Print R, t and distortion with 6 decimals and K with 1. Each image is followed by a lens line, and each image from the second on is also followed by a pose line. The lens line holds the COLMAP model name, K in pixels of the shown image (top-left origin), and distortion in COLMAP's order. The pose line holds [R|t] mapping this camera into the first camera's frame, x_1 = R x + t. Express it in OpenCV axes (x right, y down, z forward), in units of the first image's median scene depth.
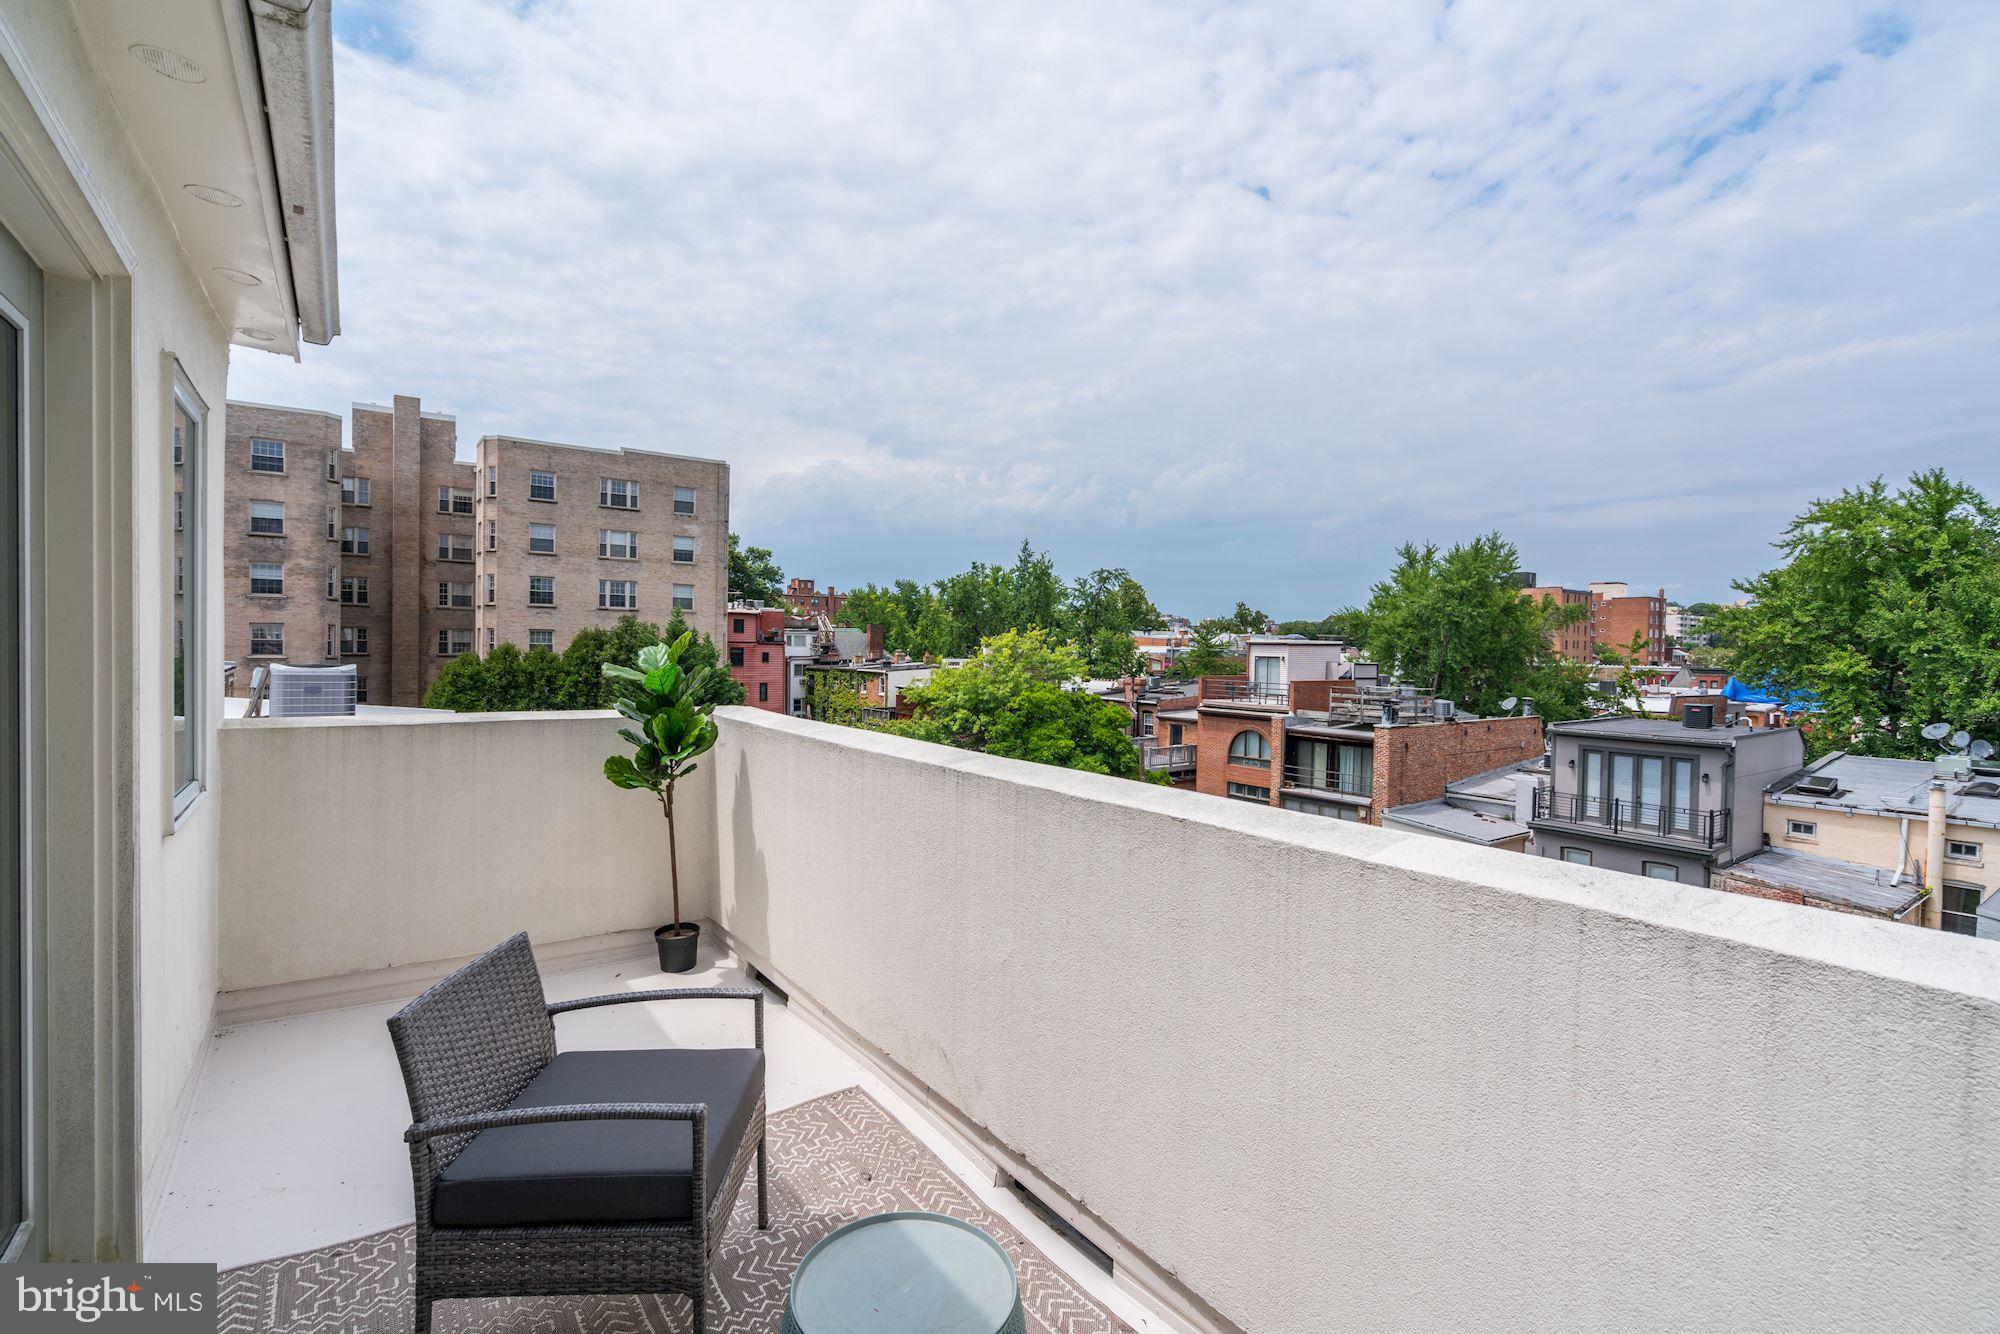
lens RADIAL K [[890.2, 0, 1025.1], [0, 890.2, 651.0], [0, 0, 1]] dist [-0.007283, 0.002527]
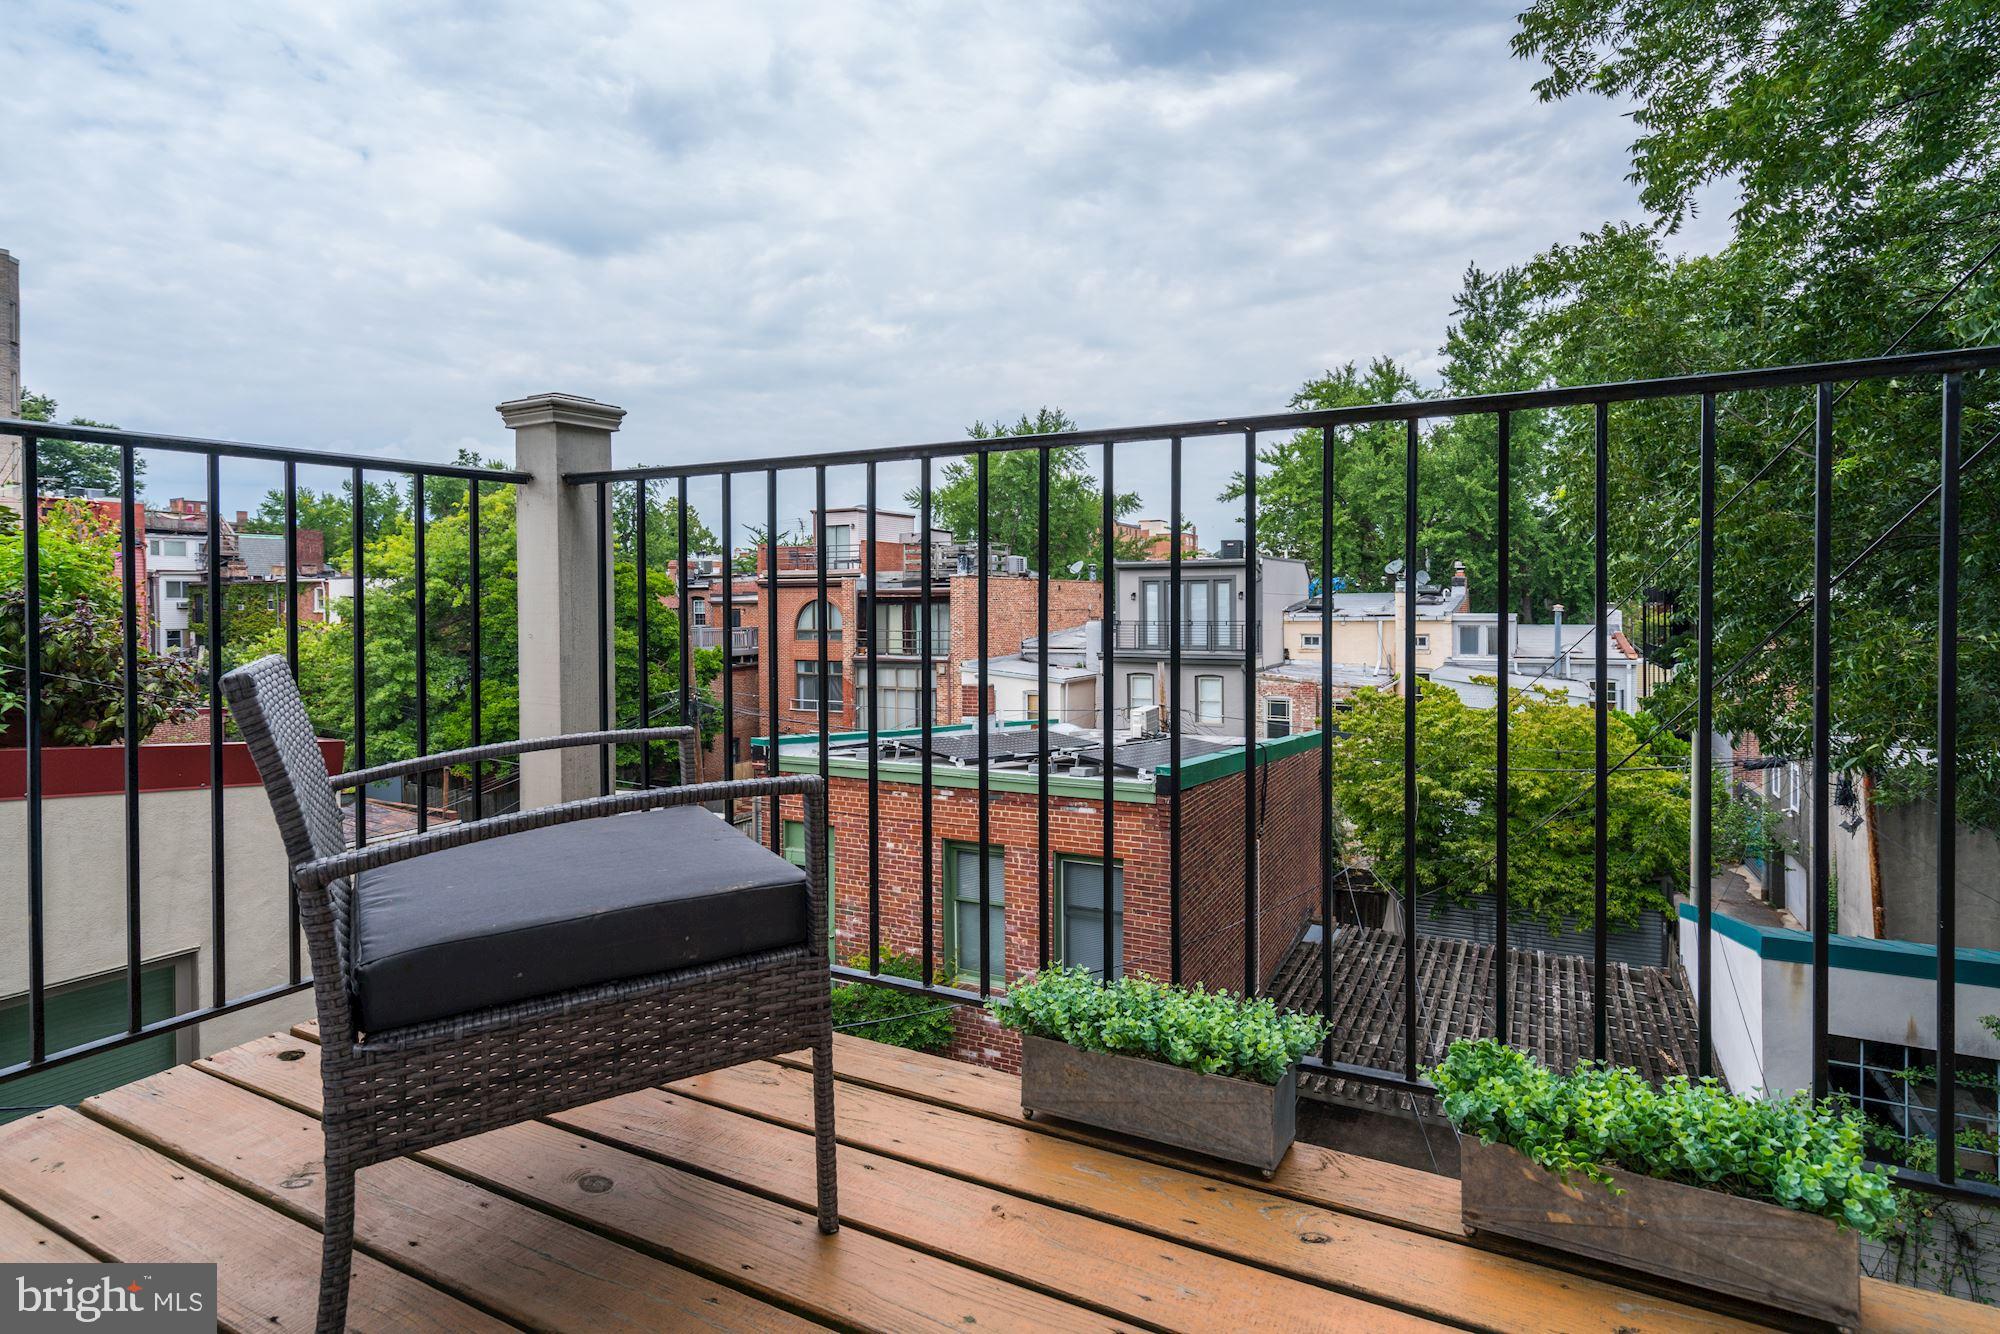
lens RADIAL K [[964.1, 0, 1044.3], [0, 964.1, 620.2], [0, 0, 1]] dist [-0.005127, 0.001690]
pose [[0.892314, -0.022962, 0.450831, 0.024044], [0.028469, 0.999580, -0.005435, 0.138783], [-0.450517, 0.017684, 0.892593, 0.054908]]
